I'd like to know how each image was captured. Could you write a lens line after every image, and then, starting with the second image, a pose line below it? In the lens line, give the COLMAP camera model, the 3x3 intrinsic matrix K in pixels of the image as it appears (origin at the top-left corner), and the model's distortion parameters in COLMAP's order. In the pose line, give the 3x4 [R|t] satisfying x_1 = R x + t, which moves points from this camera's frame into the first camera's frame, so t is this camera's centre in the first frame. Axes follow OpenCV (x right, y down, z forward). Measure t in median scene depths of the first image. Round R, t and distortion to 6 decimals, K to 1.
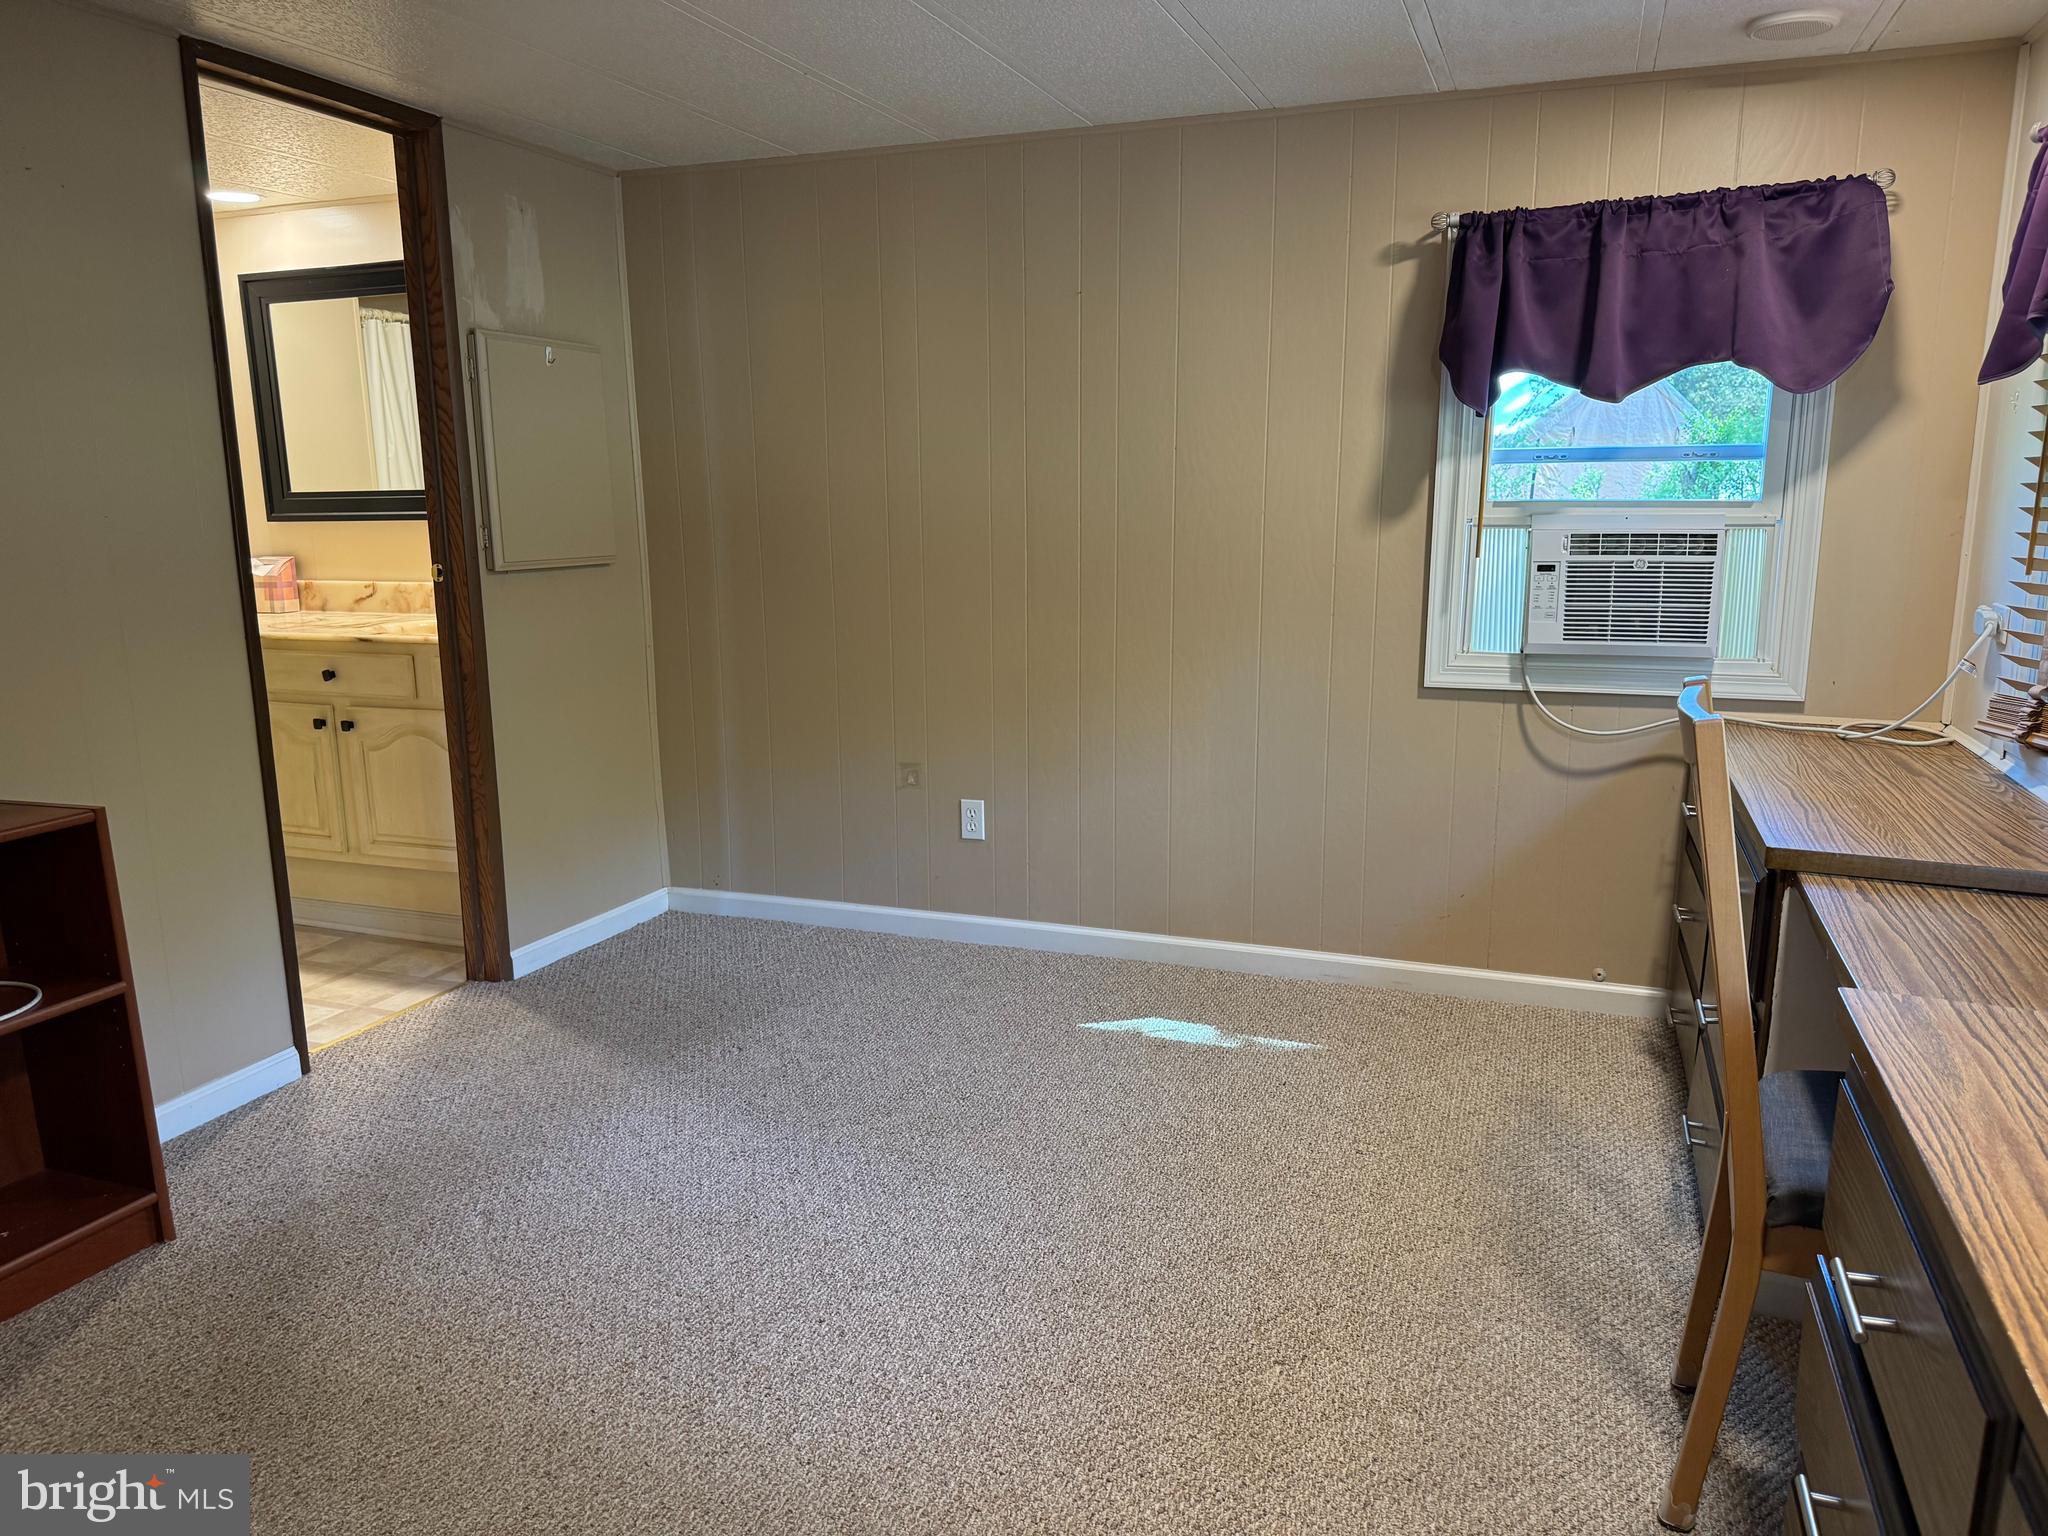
lens RADIAL K [[1428.9, 0, 1024.0], [0, 1428.9, 768.0], [0, 0, 1]] dist [0.050045, -0.063978]
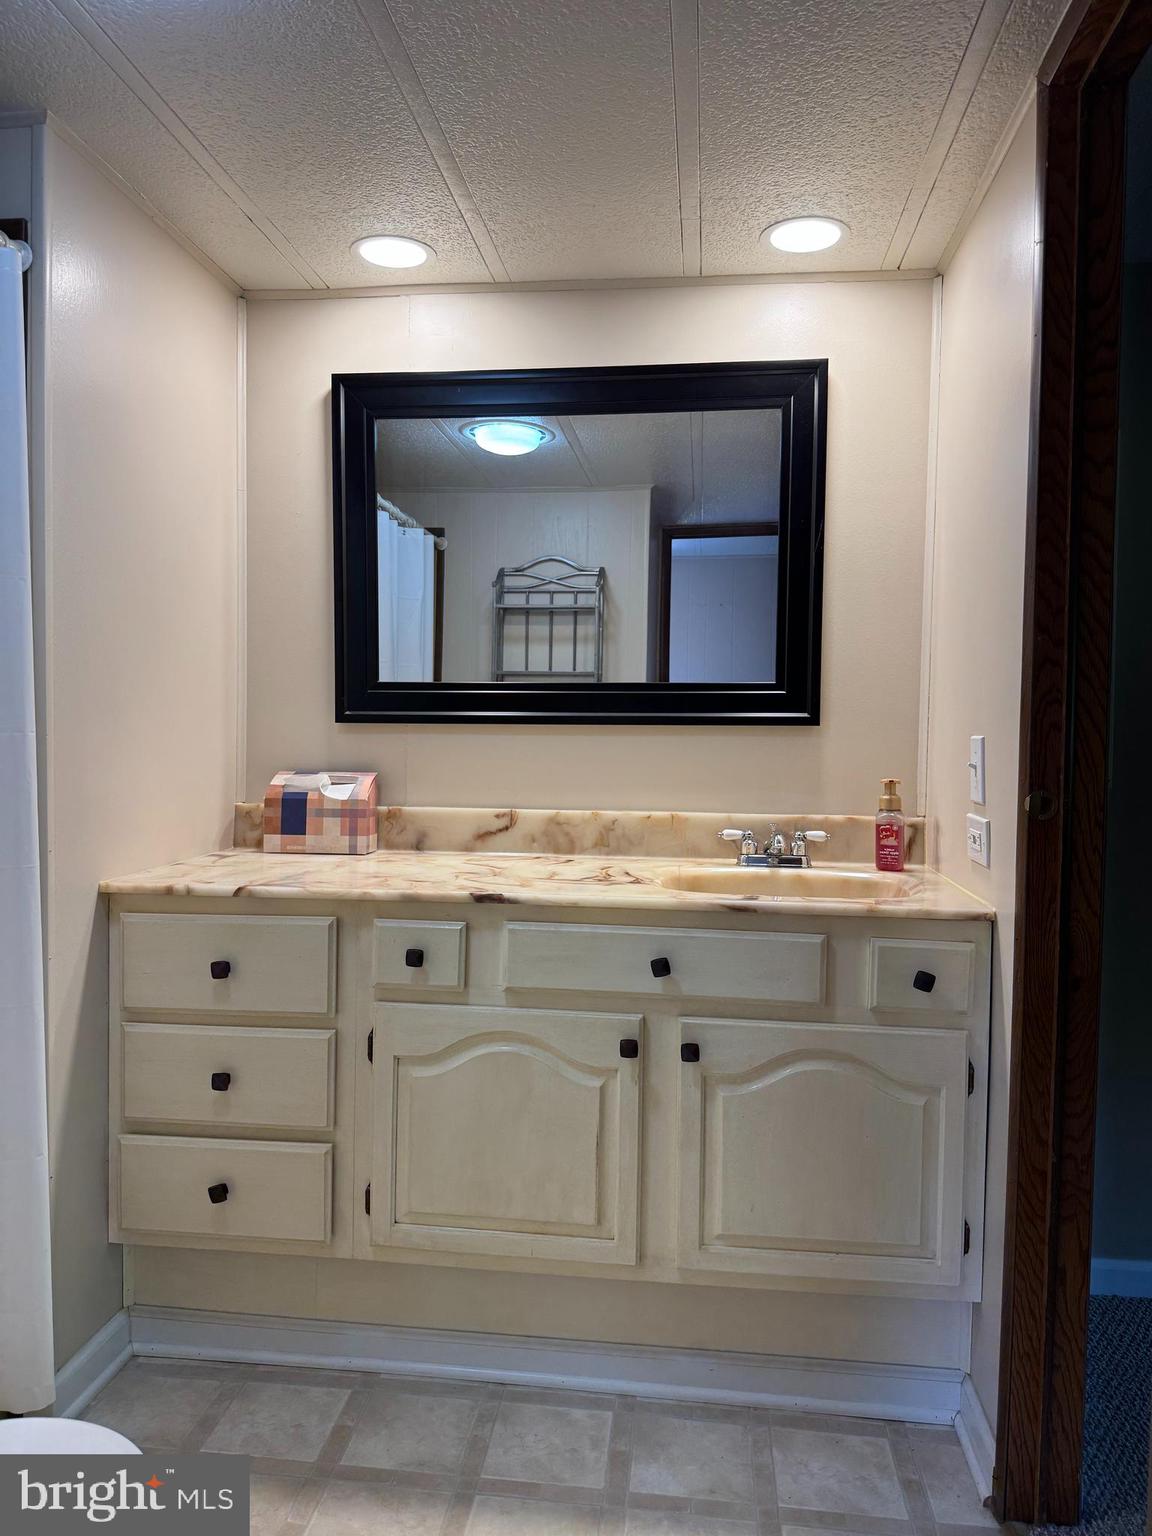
lens RADIAL K [[1071.6, 0, 576.0], [0, 1071.6, 768.0], [0, 0, 1]] dist [0.050045, -0.063978]
pose [[0.971008, 0.016468, 0.238478, -0.838738], [0.020655, 0.988113, -0.152335, -0.106262], [-0.238152, 0.152844, 0.959126, 0.753434]]
